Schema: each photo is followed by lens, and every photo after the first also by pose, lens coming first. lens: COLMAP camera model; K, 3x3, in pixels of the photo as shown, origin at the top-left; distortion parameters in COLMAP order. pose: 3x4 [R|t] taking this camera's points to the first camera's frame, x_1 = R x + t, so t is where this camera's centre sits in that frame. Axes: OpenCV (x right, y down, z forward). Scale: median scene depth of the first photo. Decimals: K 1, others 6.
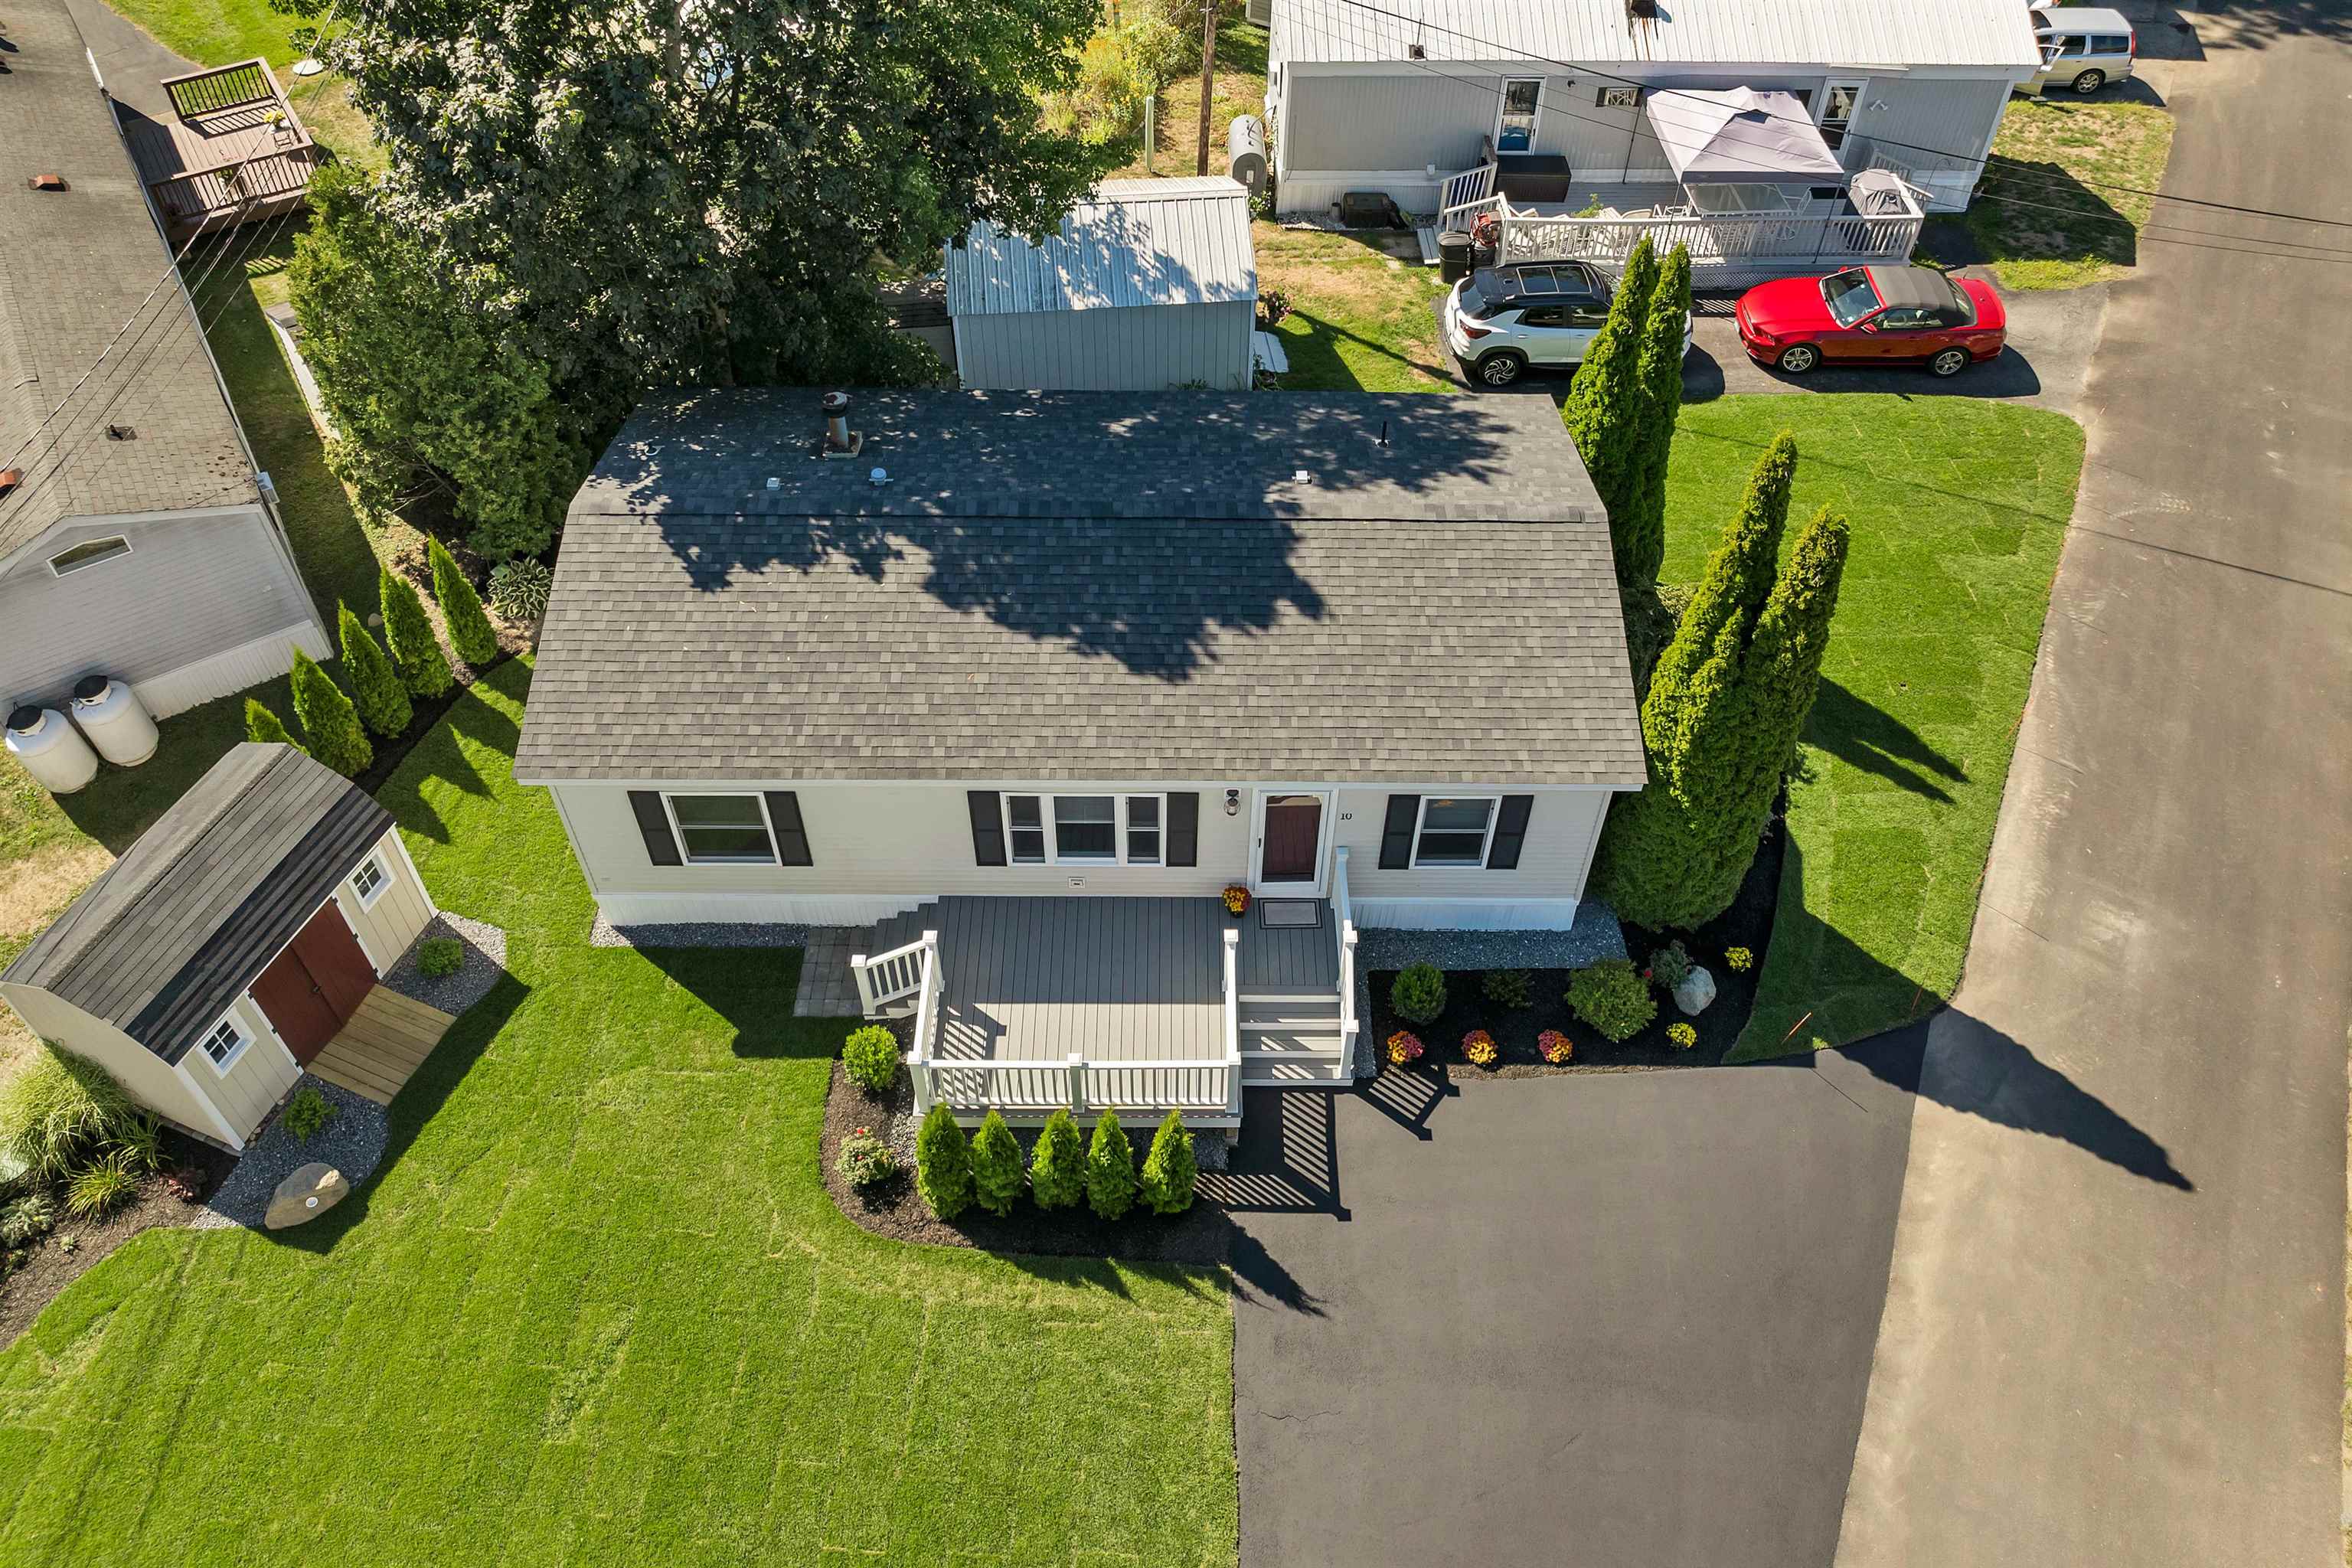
lens RADIAL K [[1684.8, 0, 1203.3], [0, 1684.8, 702.2], [0, 0, 1]] dist [-0.037552, 0.017424]
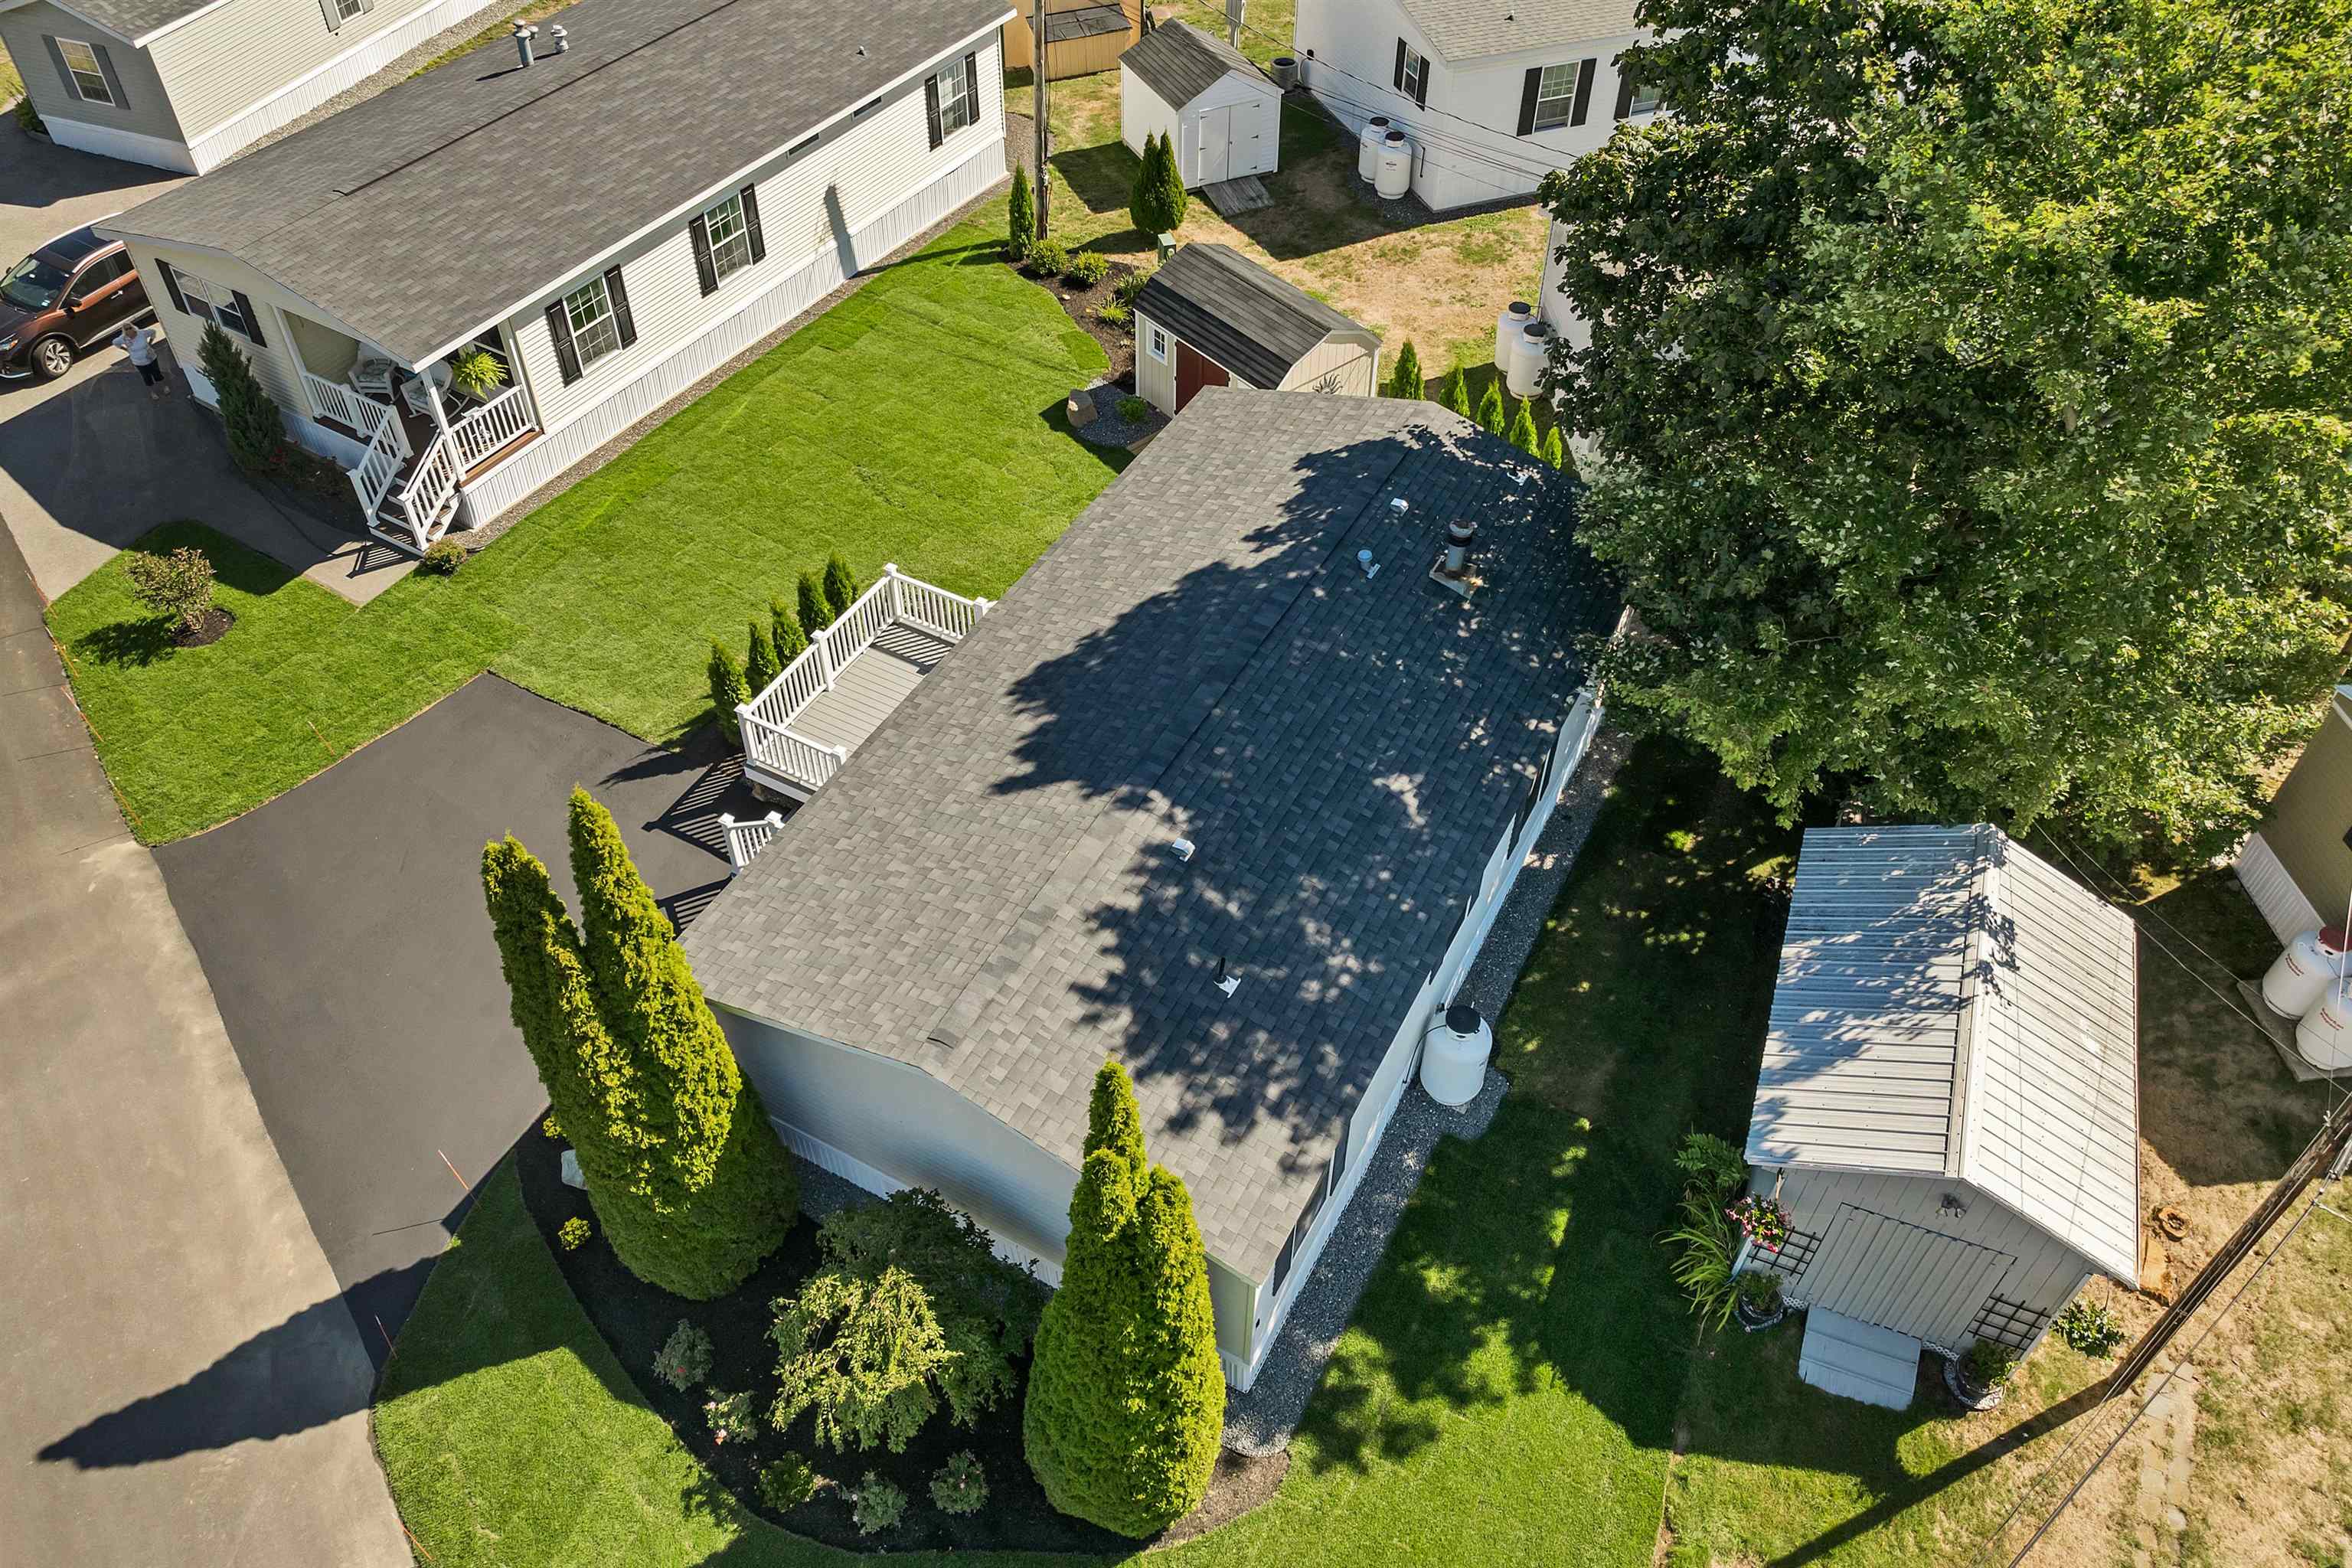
lens RADIAL K [[1684.8, 0, 1203.9], [0, 1684.8, 738.8], [0, 0, 1]] dist [-0.037552, 0.017424]
pose [[-0.474479, 0.601775, -0.642446, 0.614599], [-0.662500, 0.236443, 0.710766, -0.820652], [0.579623, 0.762864, 0.286489, 0.784575]]
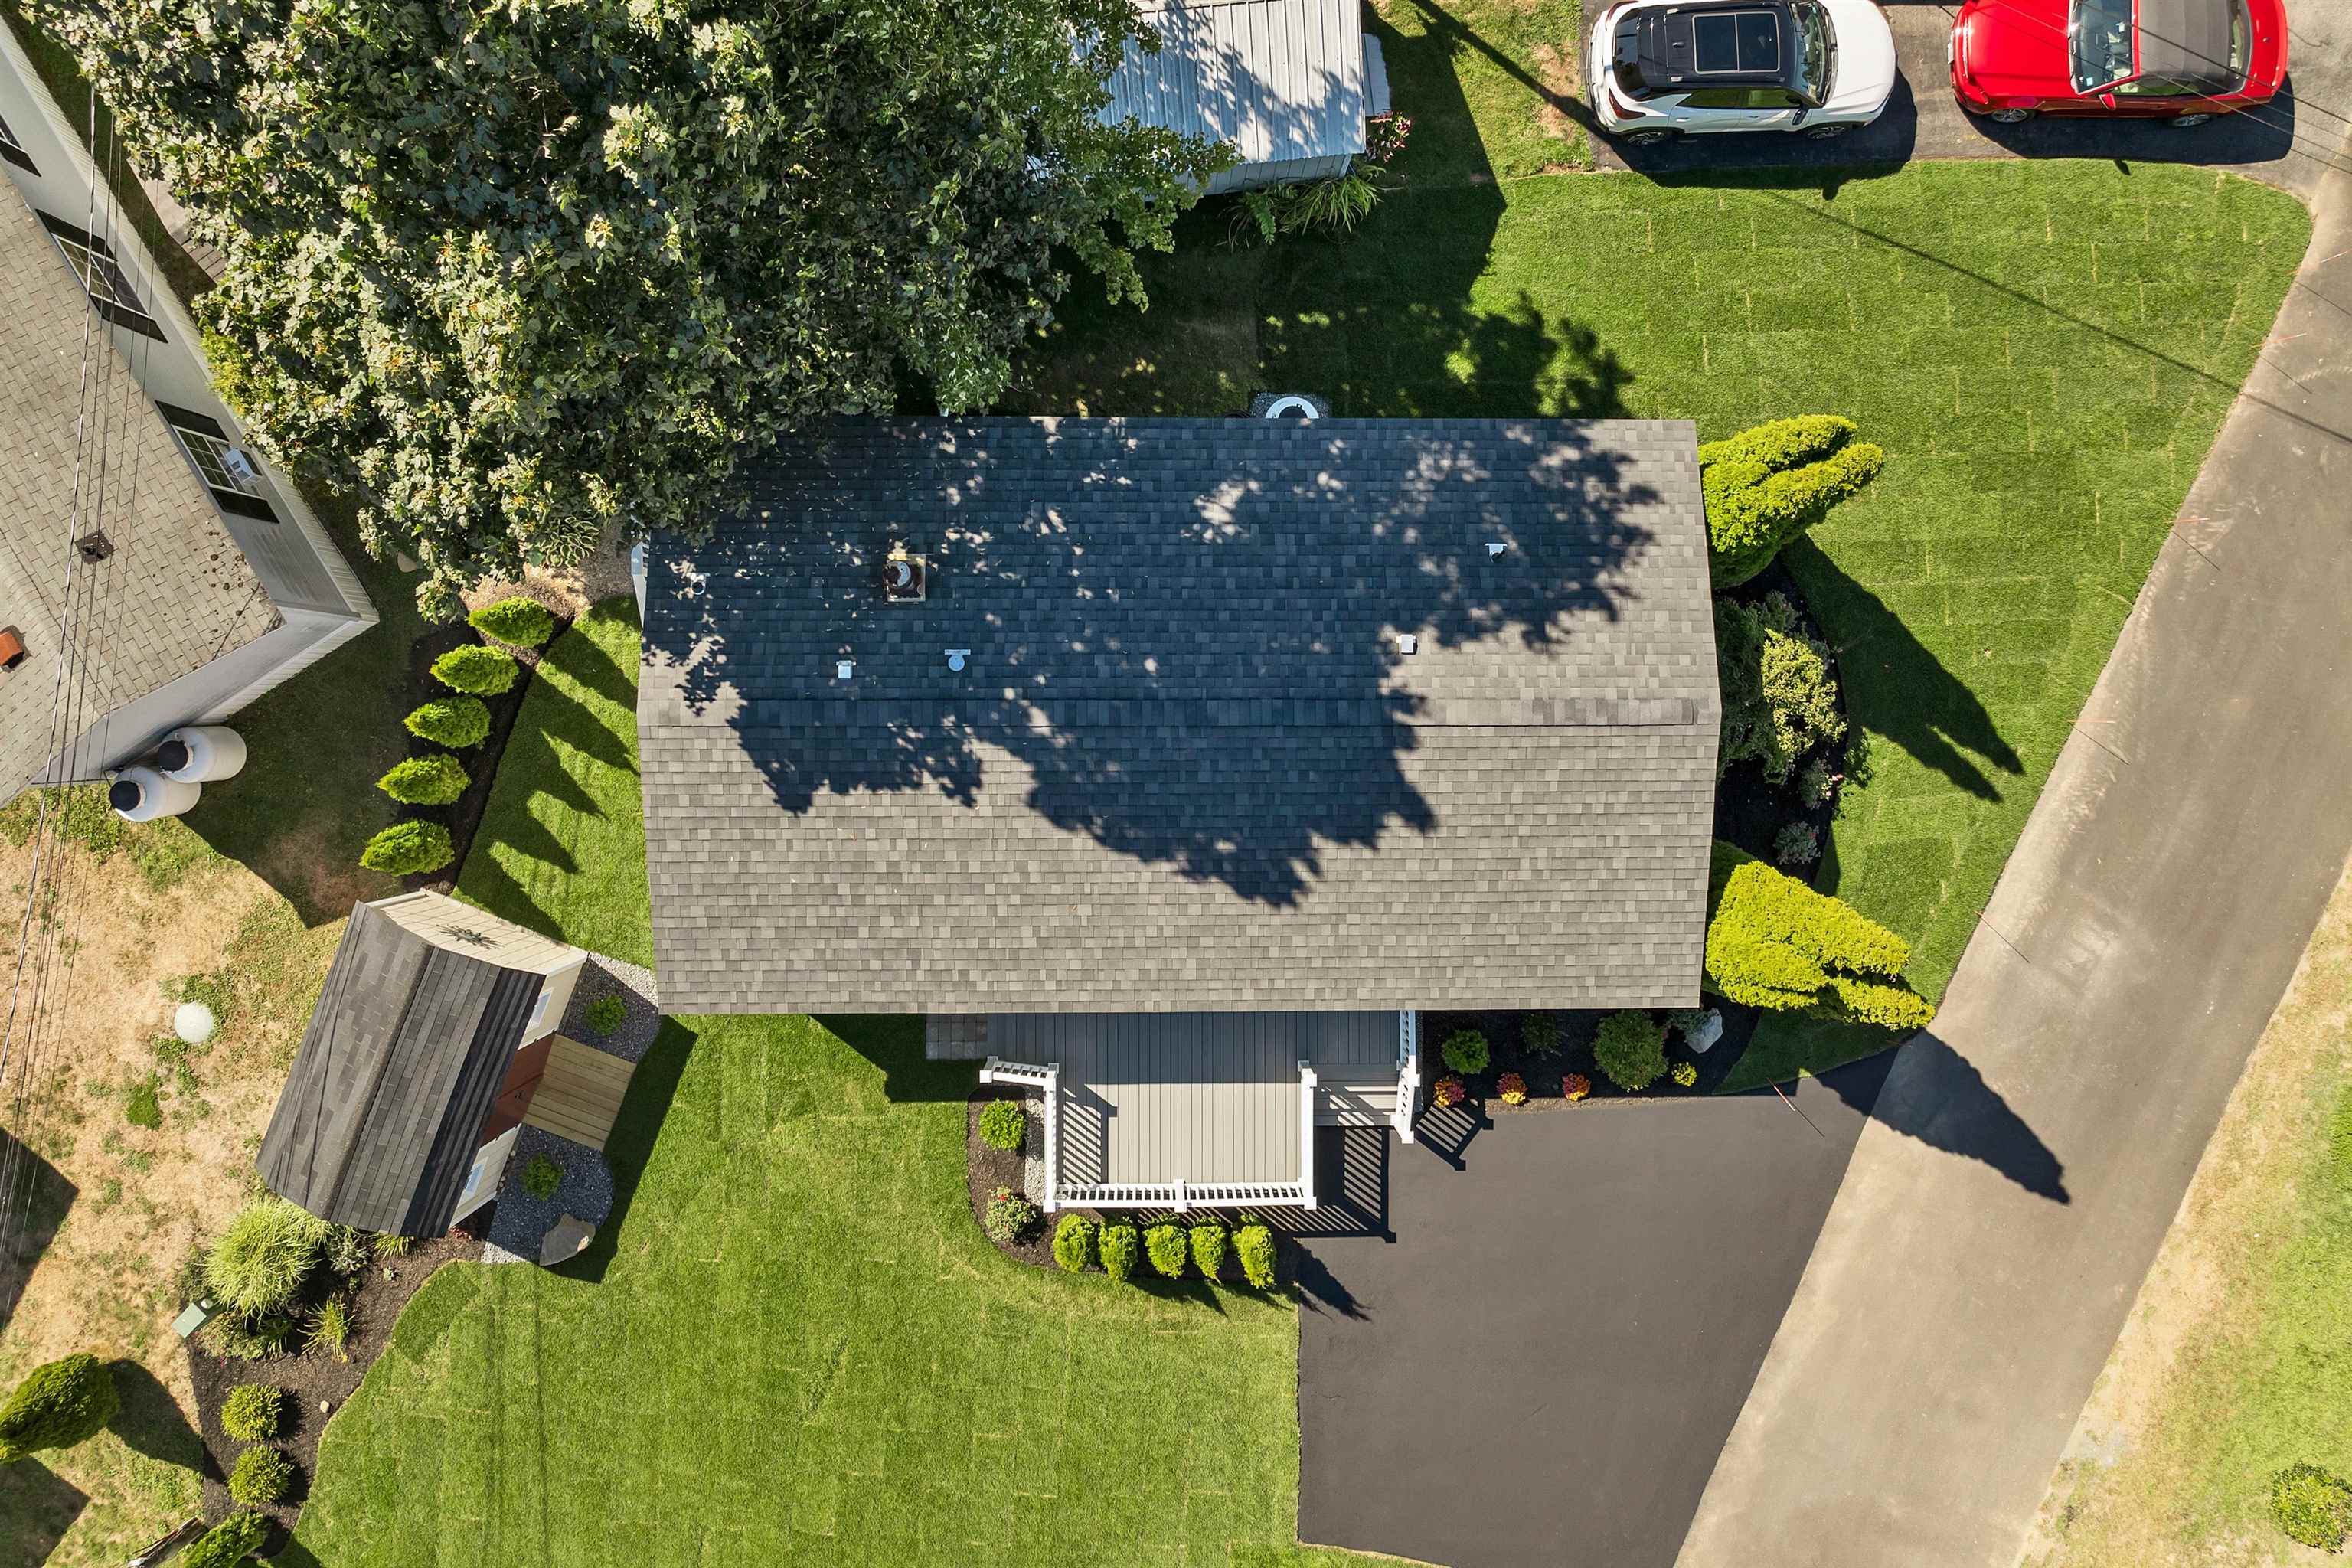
lens RADIAL K [[1684.8, 0, 1215.3], [0, 1684.8, 697.8], [0, 0, 1]] dist [-0.037552, 0.017424]
pose [[0.999785, 0.010235, 0.018041, -0.070340], [-0.019659, 0.744973, 0.666805, -0.797037], [-0.006615, -0.667016, 0.745014, 0.308178]]
